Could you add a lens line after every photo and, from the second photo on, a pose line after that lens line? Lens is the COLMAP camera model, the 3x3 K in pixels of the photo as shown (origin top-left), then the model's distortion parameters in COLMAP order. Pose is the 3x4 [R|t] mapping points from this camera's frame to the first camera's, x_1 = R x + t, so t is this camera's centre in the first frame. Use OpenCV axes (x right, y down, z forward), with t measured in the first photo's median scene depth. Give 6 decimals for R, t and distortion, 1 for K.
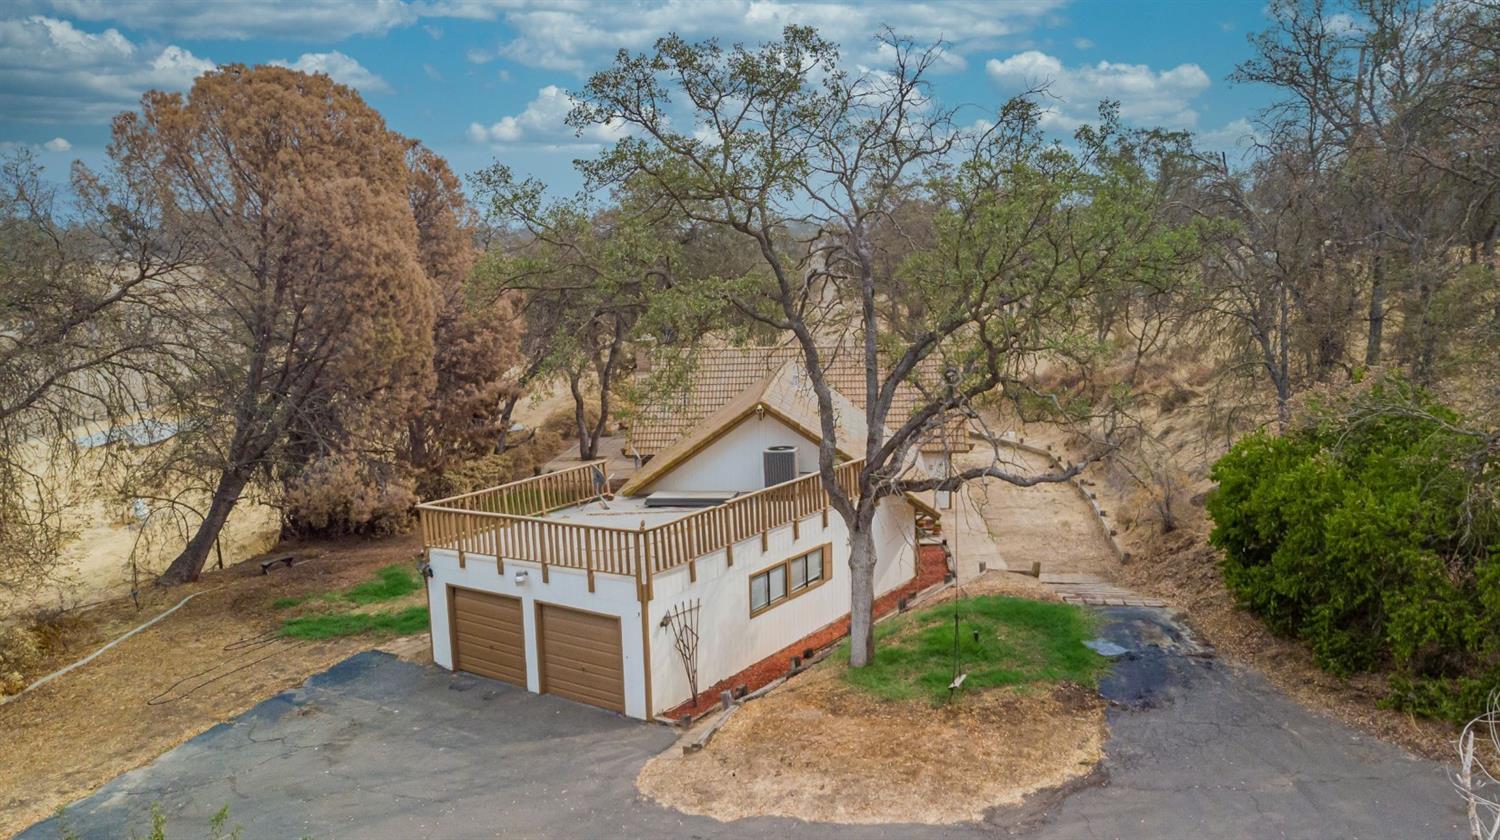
lens RADIAL K [[1114.8, 0, 759.2], [0, 1114.8, 415.3], [0, 0, 1]] dist [0.018476, 0.004905]
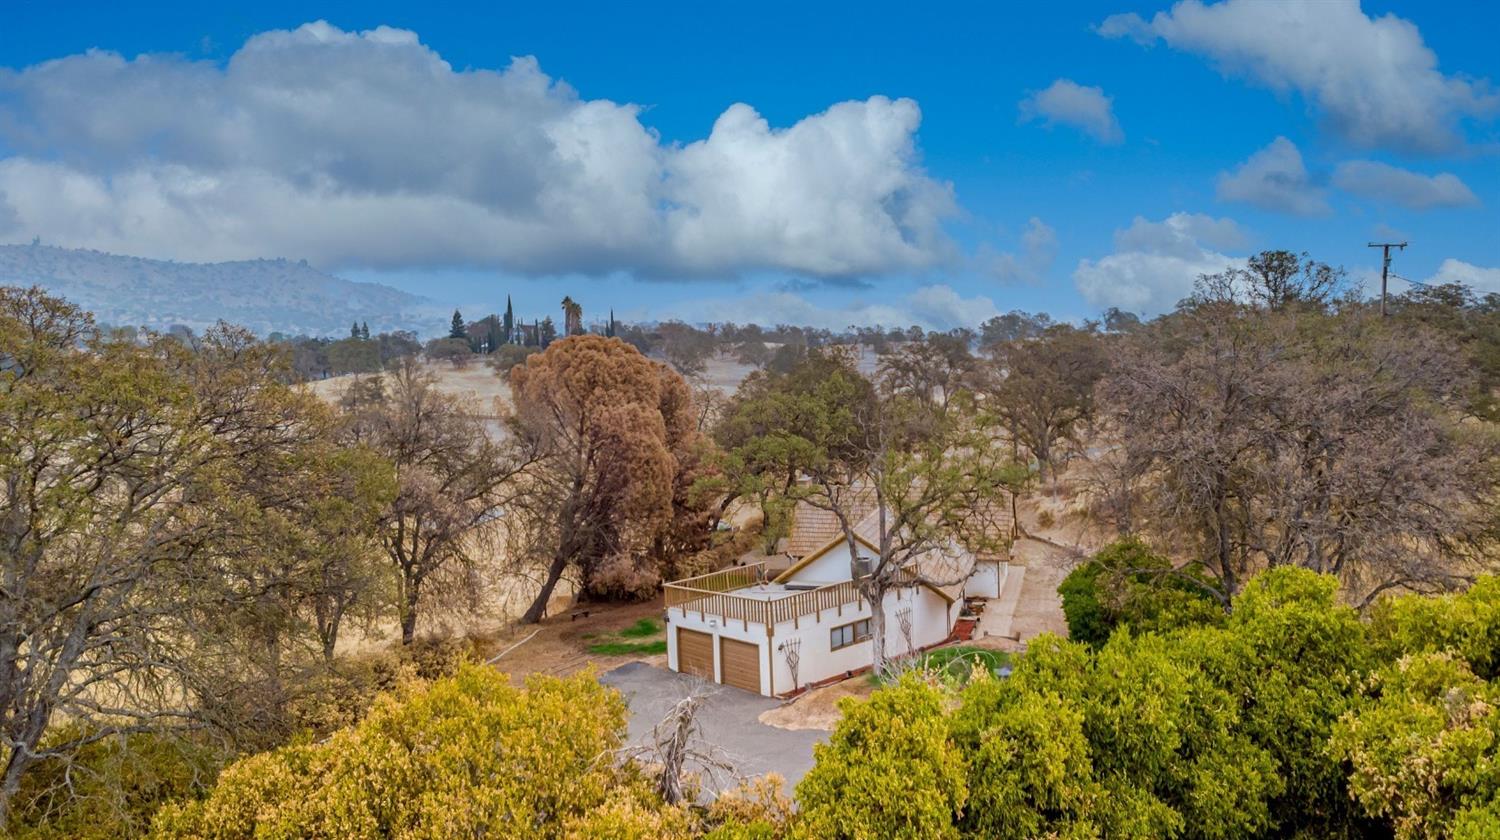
lens RADIAL K [[1114.8, 0, 746.0], [0, 1114.8, 418.5], [0, 0, 1]] dist [0.018476, 0.004905]
pose [[0.977709, 0.005976, -0.209880, 0.210403], [-0.020363, 0.997582, -0.066453, -0.070862], [0.208976, 0.069246, 0.975466, -0.769133]]
